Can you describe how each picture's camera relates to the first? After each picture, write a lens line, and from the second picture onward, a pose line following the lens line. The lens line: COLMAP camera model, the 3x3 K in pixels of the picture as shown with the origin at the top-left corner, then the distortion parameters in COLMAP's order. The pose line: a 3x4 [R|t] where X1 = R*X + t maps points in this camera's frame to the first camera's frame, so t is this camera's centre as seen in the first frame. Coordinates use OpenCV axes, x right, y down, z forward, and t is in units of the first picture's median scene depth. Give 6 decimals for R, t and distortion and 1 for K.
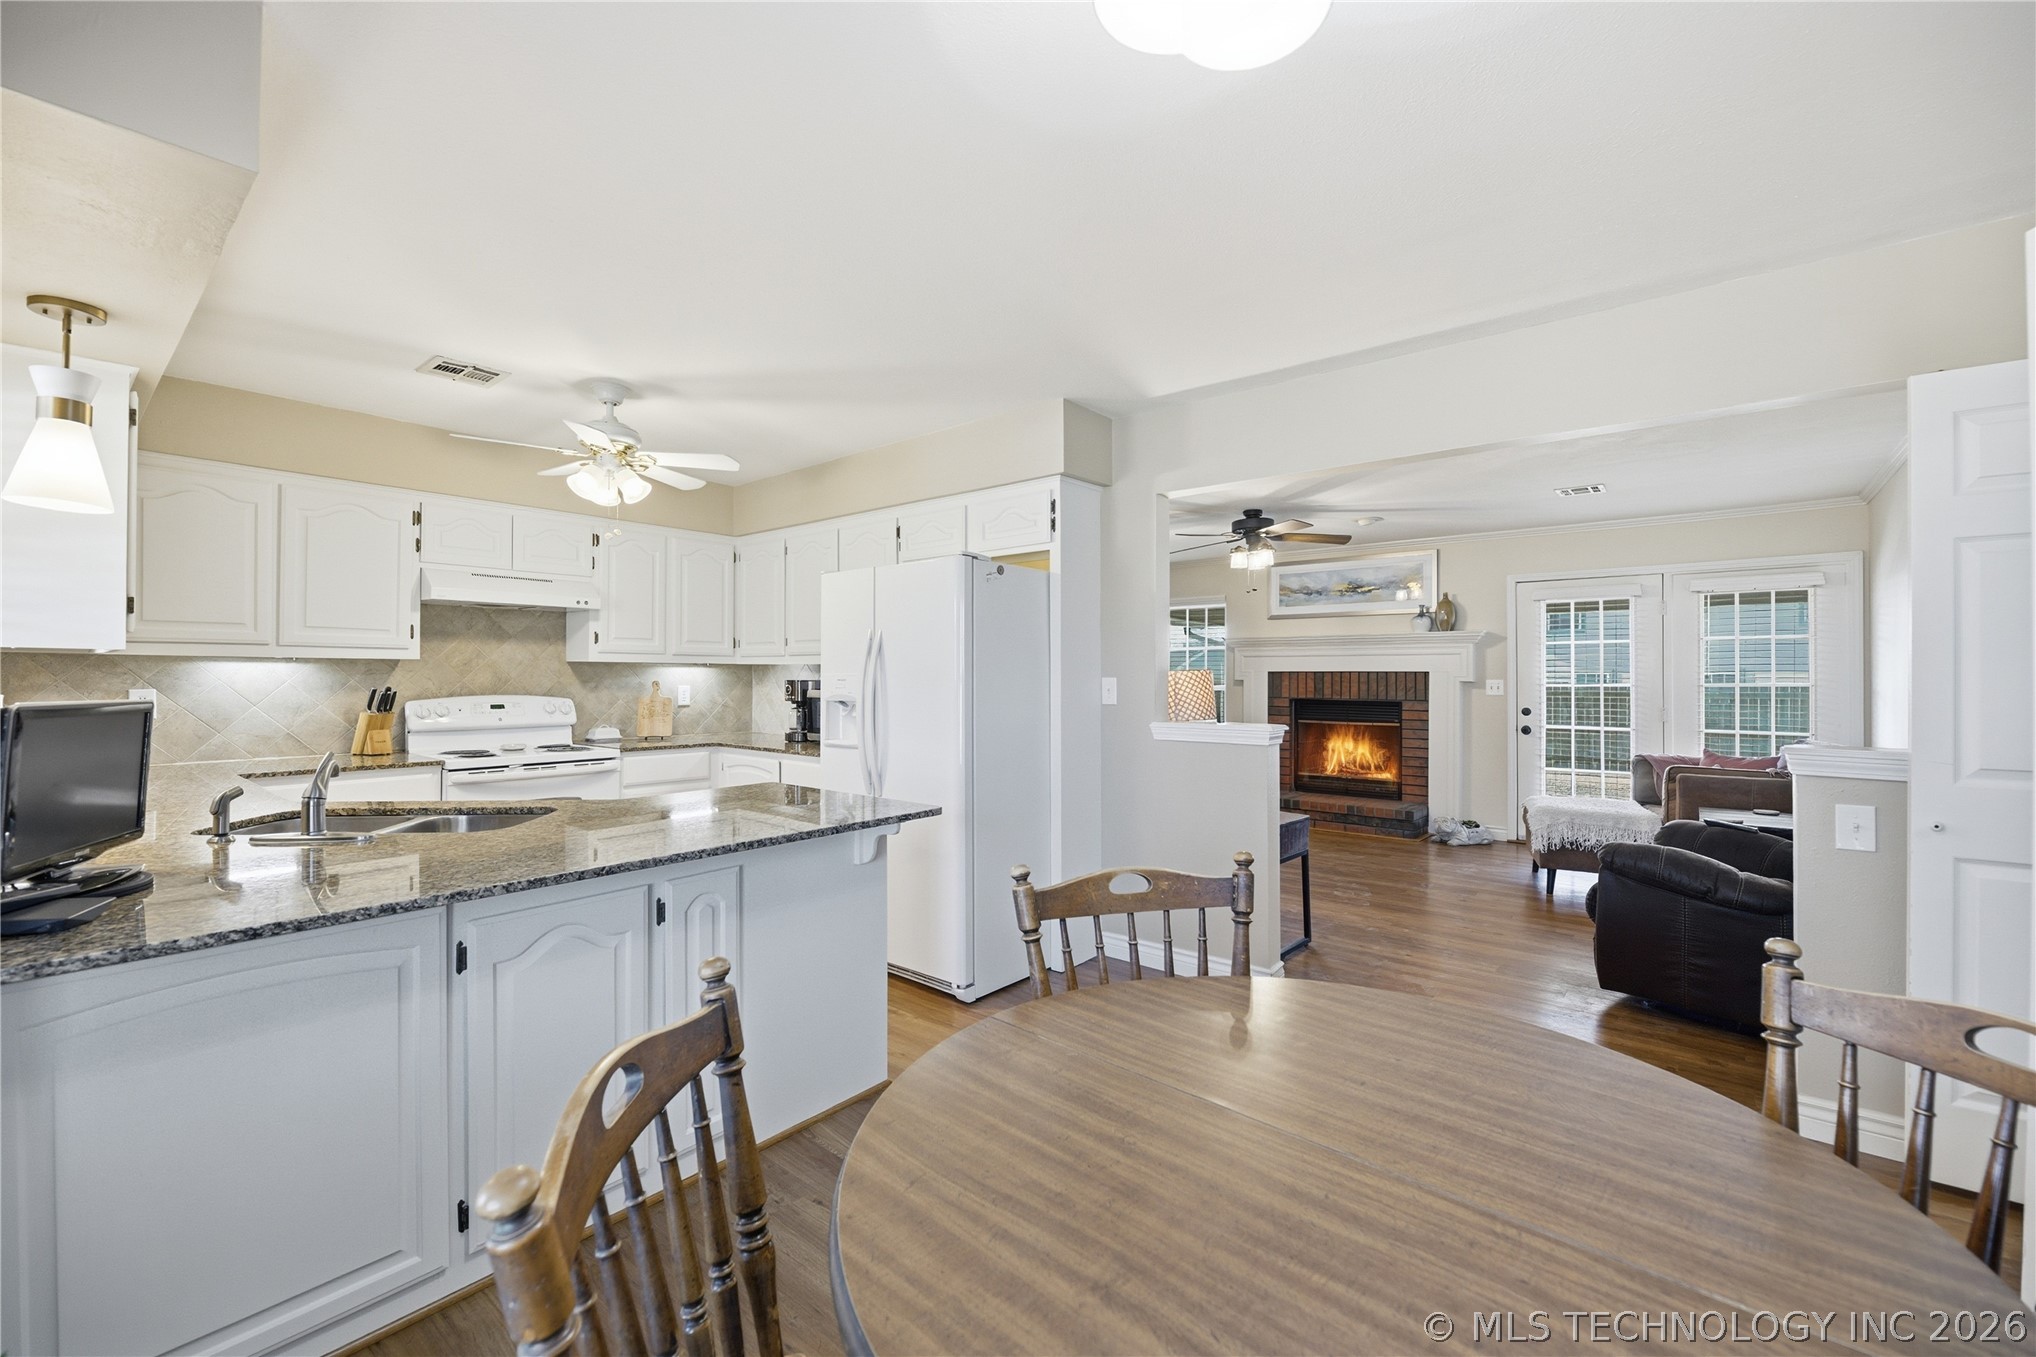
lens RADIAL K [[841.7, 0, 1024.5], [0, 841.7, 668.2], [0, 0, 1]] dist [-0.004013, -0.000700]
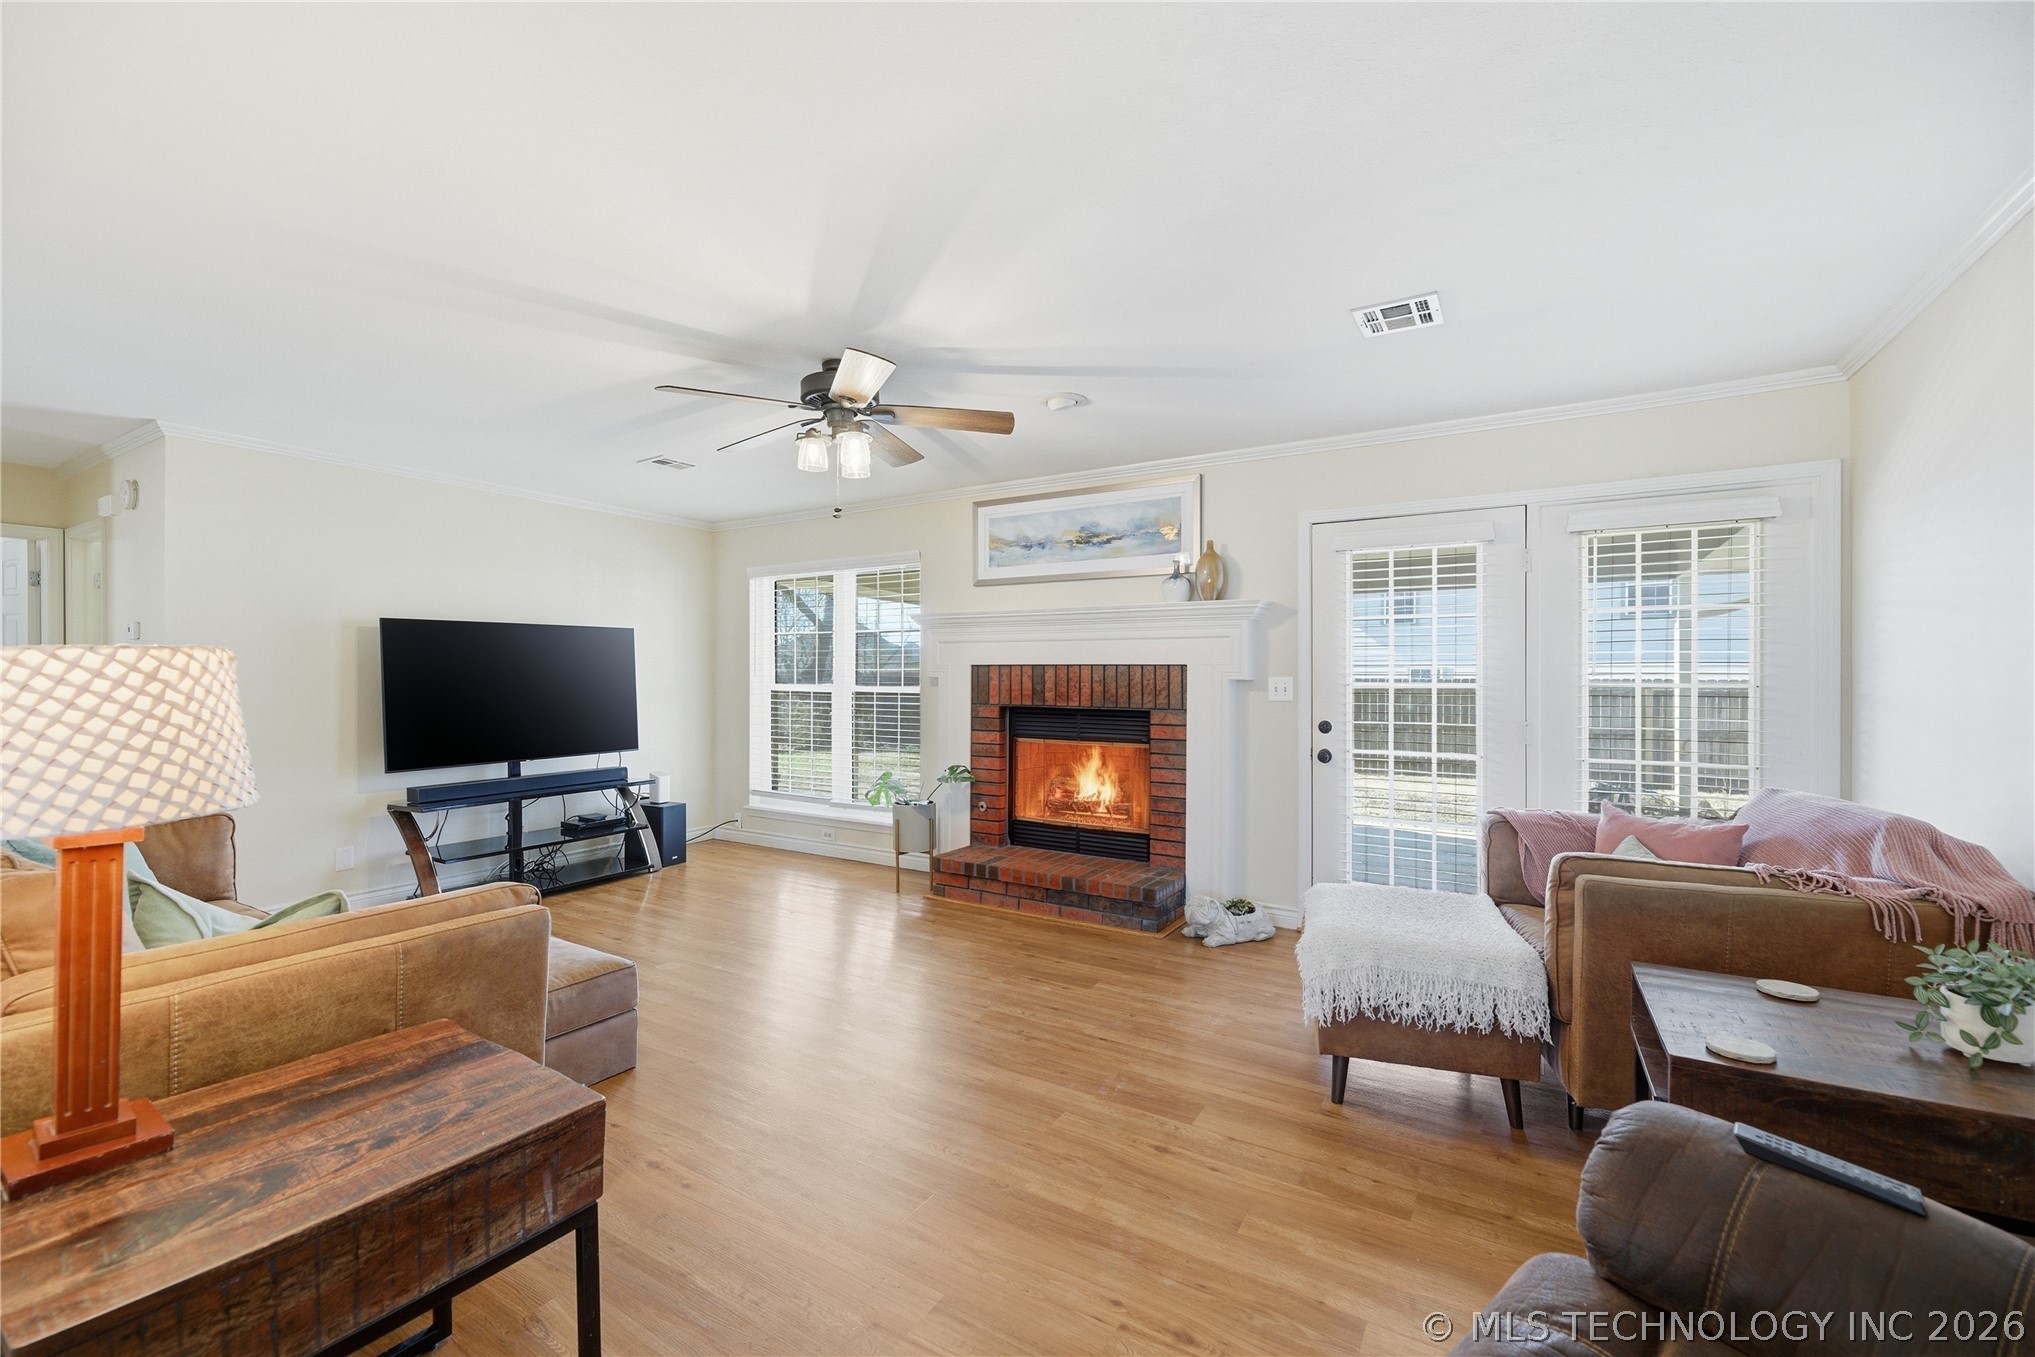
lens RADIAL K [[873.6, 0, 1016.0], [0, 873.6, 670.9], [0, 0, 1]] dist [-0.005817, -0.000244]
pose [[0.987864, -0.000375, 0.155320, 0.356959], [-0.000808, 0.999971, 0.007553, 0.006021], [-0.155318, -0.007587, 0.987835, 0.519703]]
